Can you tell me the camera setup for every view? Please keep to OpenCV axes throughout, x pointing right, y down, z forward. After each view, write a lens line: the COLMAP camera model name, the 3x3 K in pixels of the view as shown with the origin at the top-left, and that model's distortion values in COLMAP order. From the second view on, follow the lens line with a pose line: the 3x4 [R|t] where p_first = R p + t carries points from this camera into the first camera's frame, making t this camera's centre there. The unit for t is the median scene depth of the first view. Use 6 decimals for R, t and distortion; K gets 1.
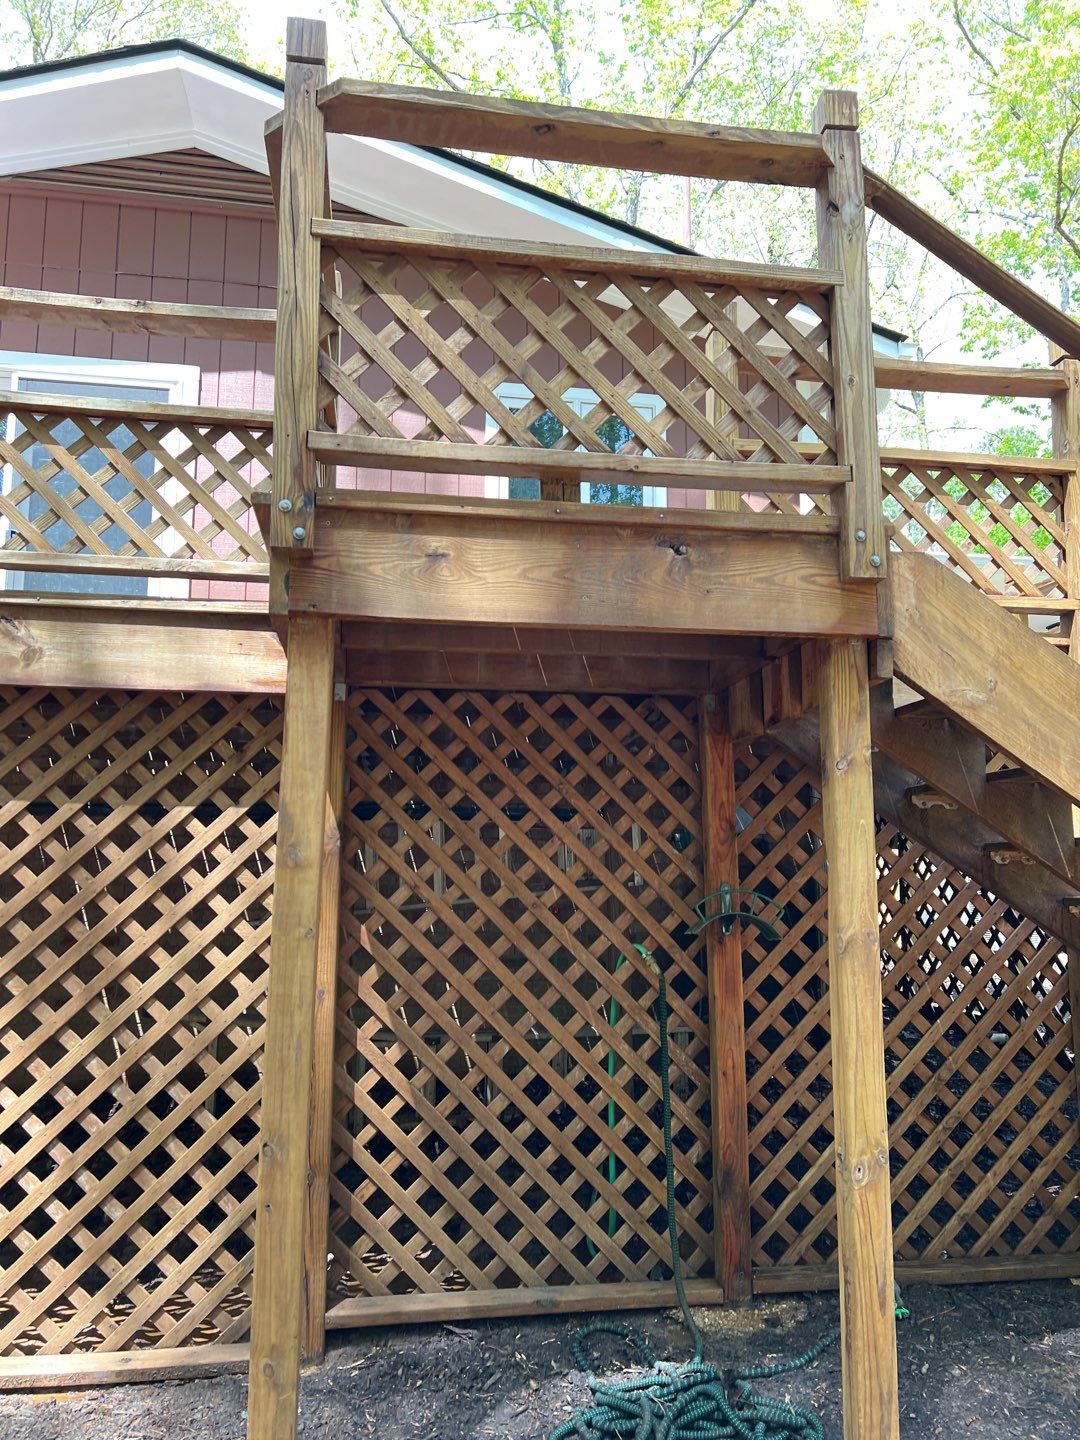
lens RADIAL K [[1033.3, 0, 550.9], [0, 1033.3, 723.9], [0, 0, 1]] dist [0.053677, -0.050153]
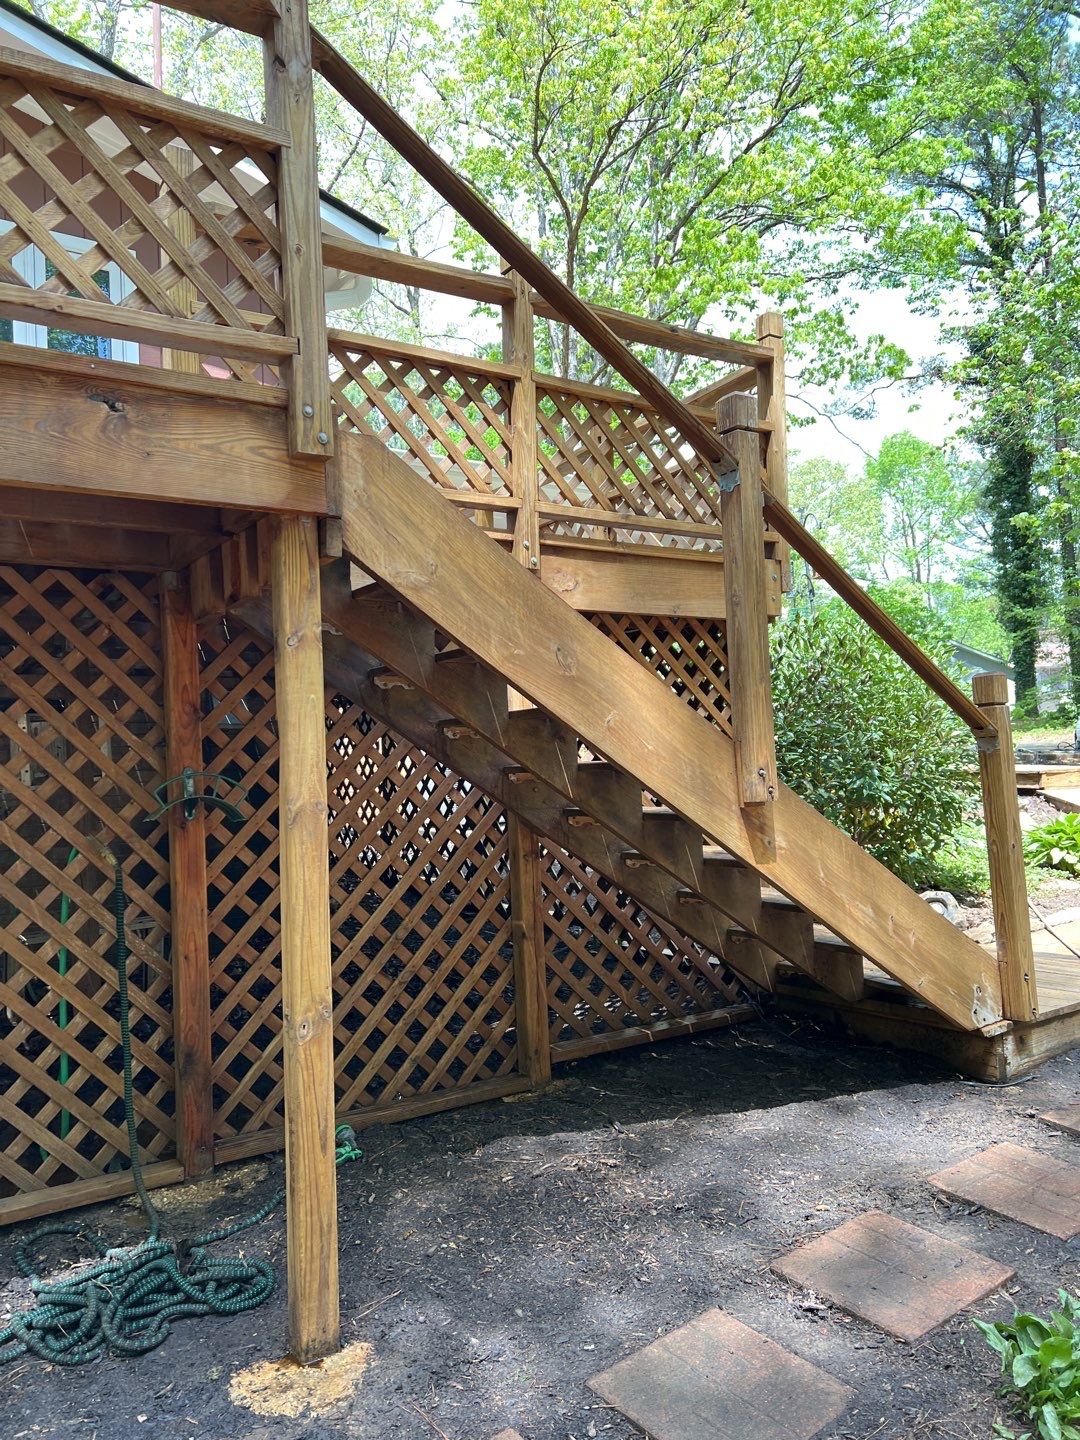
lens RADIAL K [[1033.3, 0, 550.9], [0, 1033.3, 723.9], [0, 0, 1]] dist [0.053677, -0.050153]
pose [[0.917253, -0.016275, 0.397974, 0.095808], [-0.014036, 0.997223, 0.073132, 0.037738], [-0.398059, -0.072667, 0.914477, -0.028060]]
